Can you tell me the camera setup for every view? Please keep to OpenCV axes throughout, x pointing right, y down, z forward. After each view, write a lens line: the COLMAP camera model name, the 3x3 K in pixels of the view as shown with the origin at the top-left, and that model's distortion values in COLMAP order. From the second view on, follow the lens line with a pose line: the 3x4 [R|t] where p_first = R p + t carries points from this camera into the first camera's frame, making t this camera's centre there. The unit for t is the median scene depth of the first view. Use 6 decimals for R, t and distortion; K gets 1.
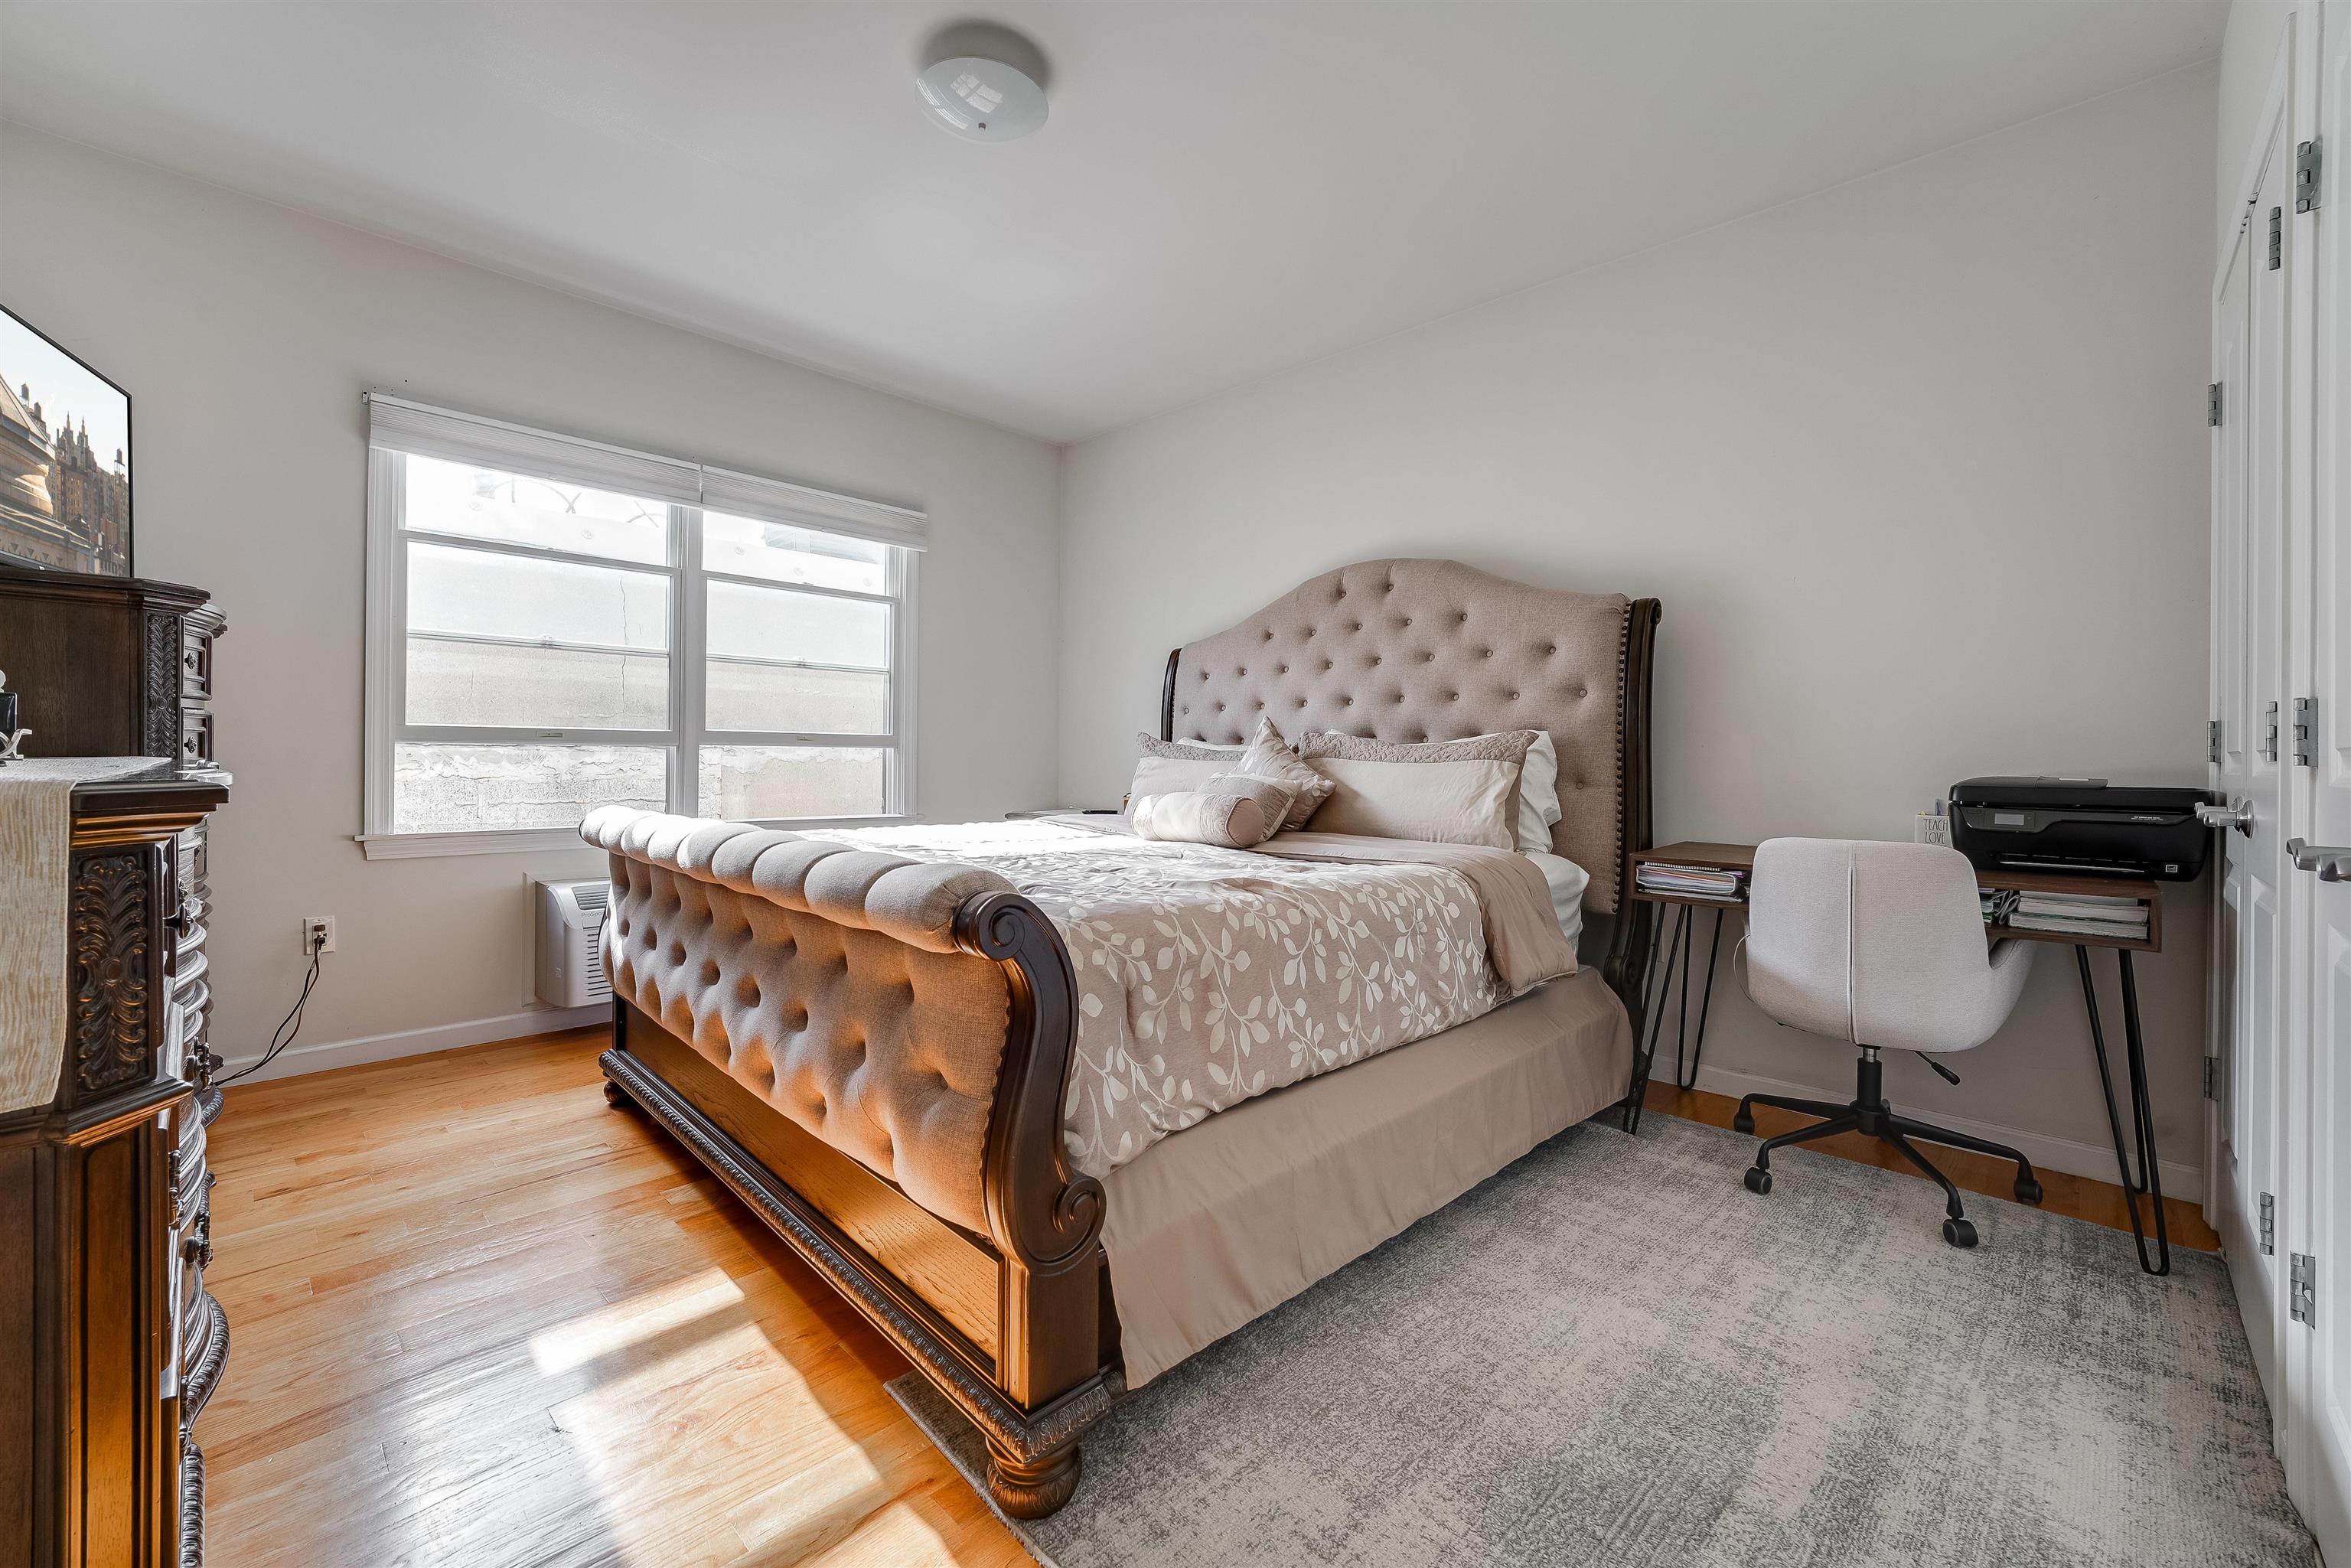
lens RADIAL K [[943.2, 0, 1182.5], [0, 943.2, 774.7], [0, 0, 1]] dist [-0.010690, 0.000311]
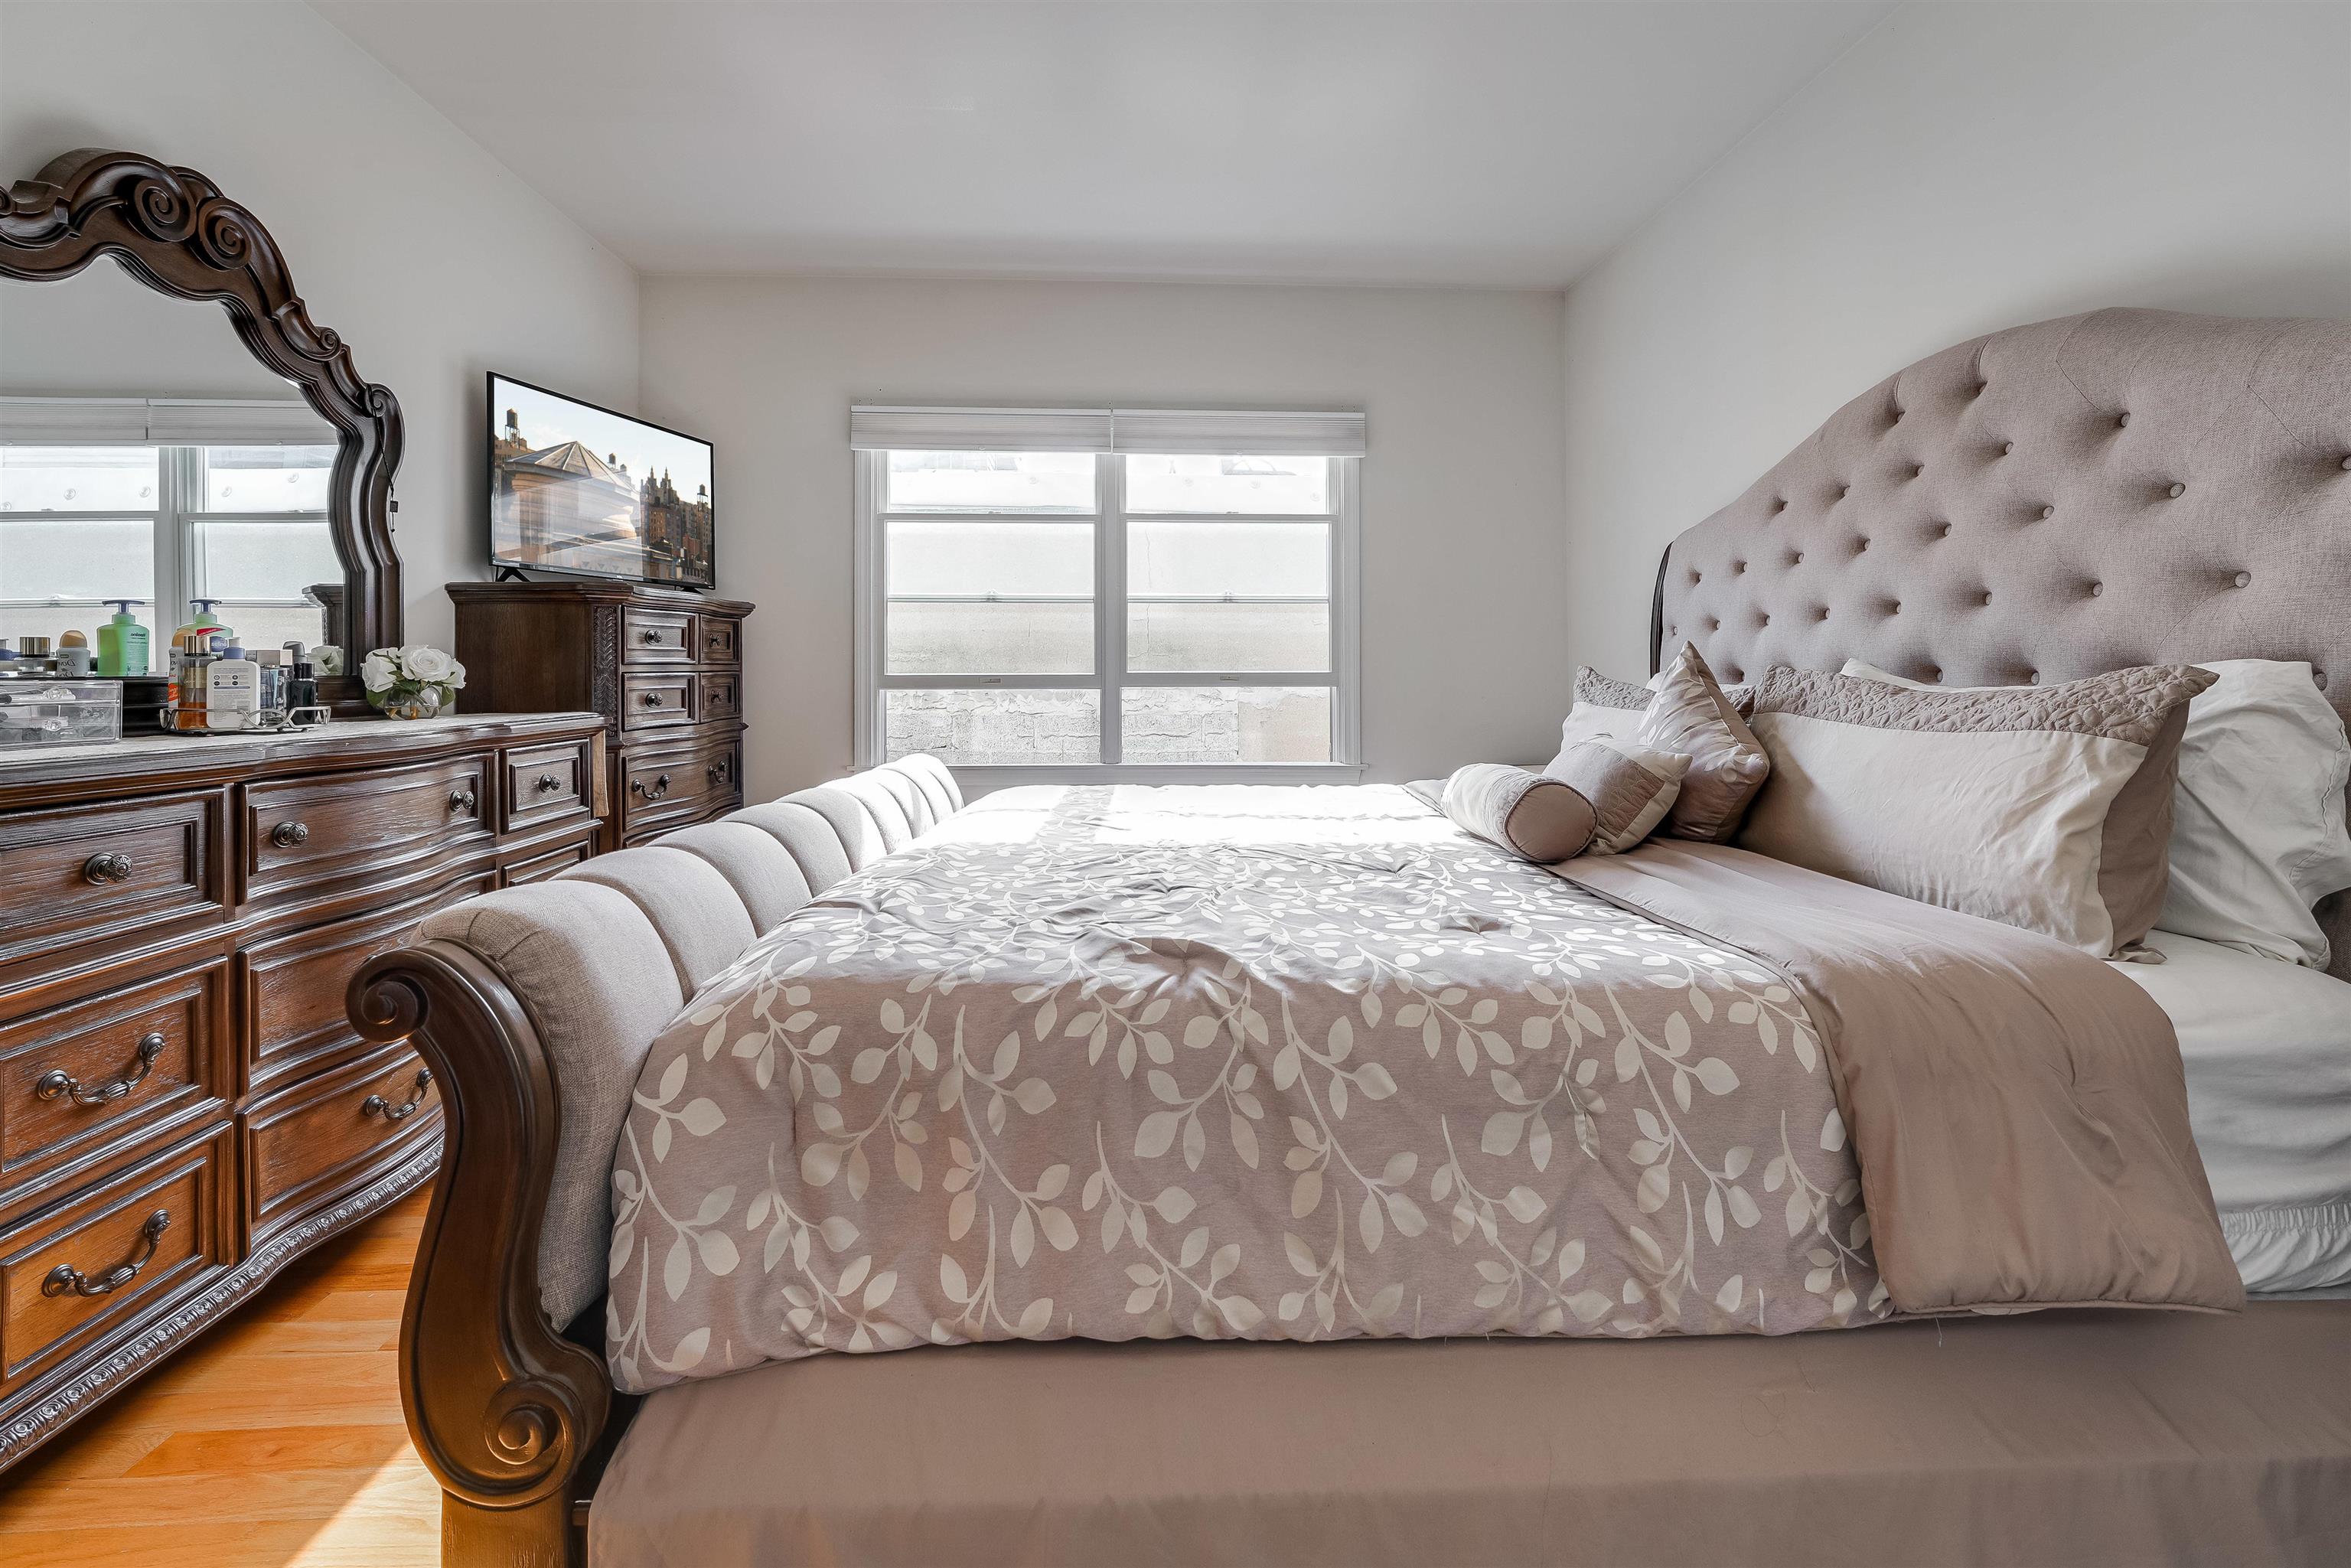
lens RADIAL K [[988.2, 0, 1174.3], [0, 988.2, 667.9], [0, 0, 1]] dist [-0.010835, 0.000201]
pose [[0.726985, -0.017382, -0.686433, 0.378469], [-0.001629, 0.999633, -0.027037, -0.036823], [0.686651, 0.020774, 0.726690, 0.413300]]
